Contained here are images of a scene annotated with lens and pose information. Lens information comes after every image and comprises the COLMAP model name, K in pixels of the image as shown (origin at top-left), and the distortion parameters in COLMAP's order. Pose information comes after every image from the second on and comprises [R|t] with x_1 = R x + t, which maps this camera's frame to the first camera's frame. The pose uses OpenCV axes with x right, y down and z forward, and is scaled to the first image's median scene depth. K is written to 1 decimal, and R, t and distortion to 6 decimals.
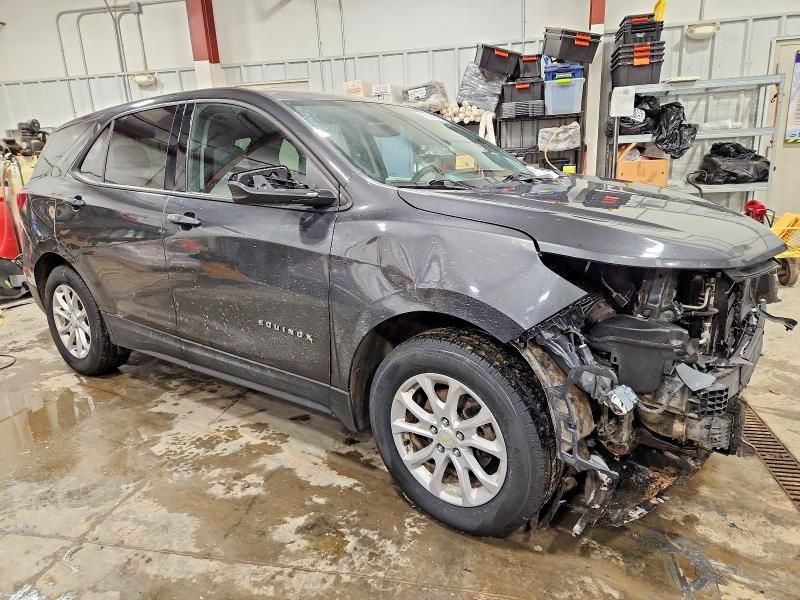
lens RADIAL K [[546.0, 0, 401.2], [0, 546.0, 304.8], [0, 0, 1]] dist [0.048851, -0.032231]
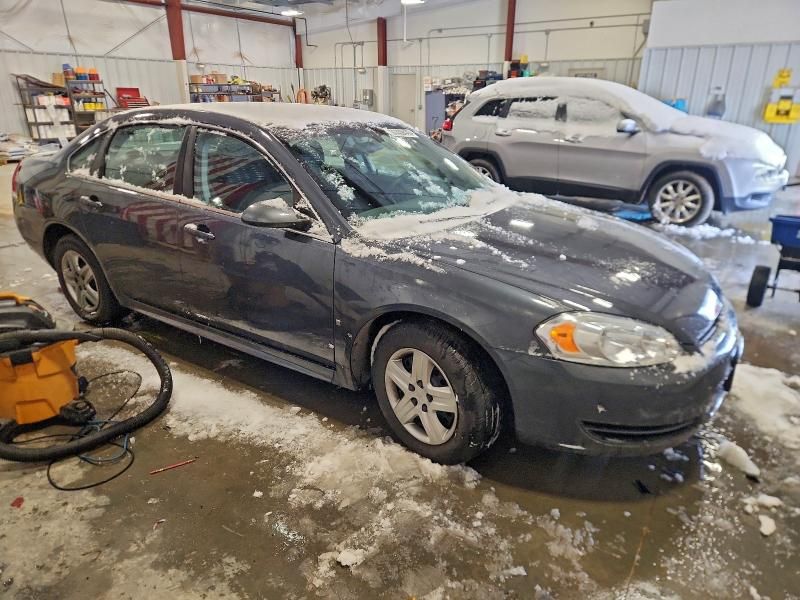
lens RADIAL K [[527.3, 0, 403.6], [0, 527.3, 300.5], [0, 0, 1]] dist [0.052690, -0.042177]
pose [[0.935835, 0.167318, -0.310191, 0.883487], [-0.128962, 0.981655, 0.140435, 0.375972], [0.327997, -0.091421, 0.940245, -1.807853]]
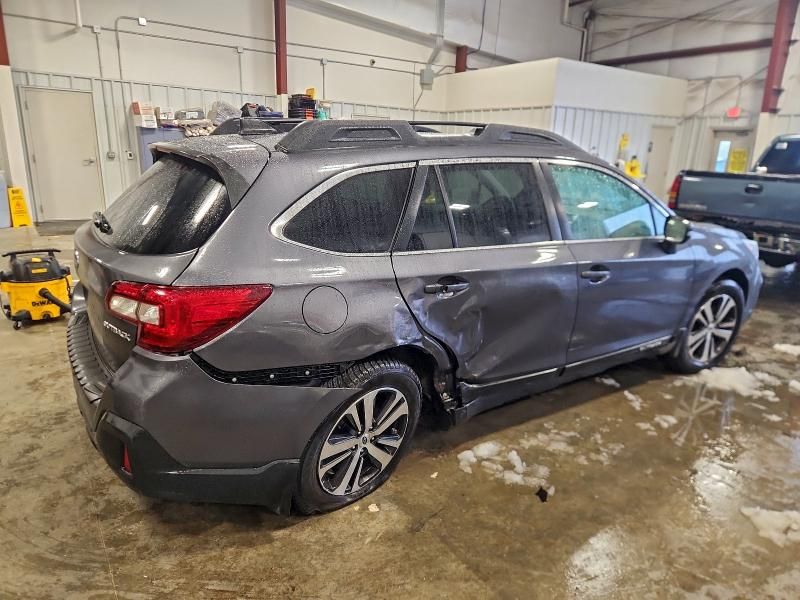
lens RADIAL K [[527.3, 0, 393.0], [0, 527.3, 307.0], [0, 0, 1]] dist [0.052690, -0.042177]
pose [[0.691821, -0.135759, 0.709192, -0.773904], [0.123188, 0.989958, 0.069335, 0.145202], [-0.711484, 0.039397, 0.701597, -0.529815]]
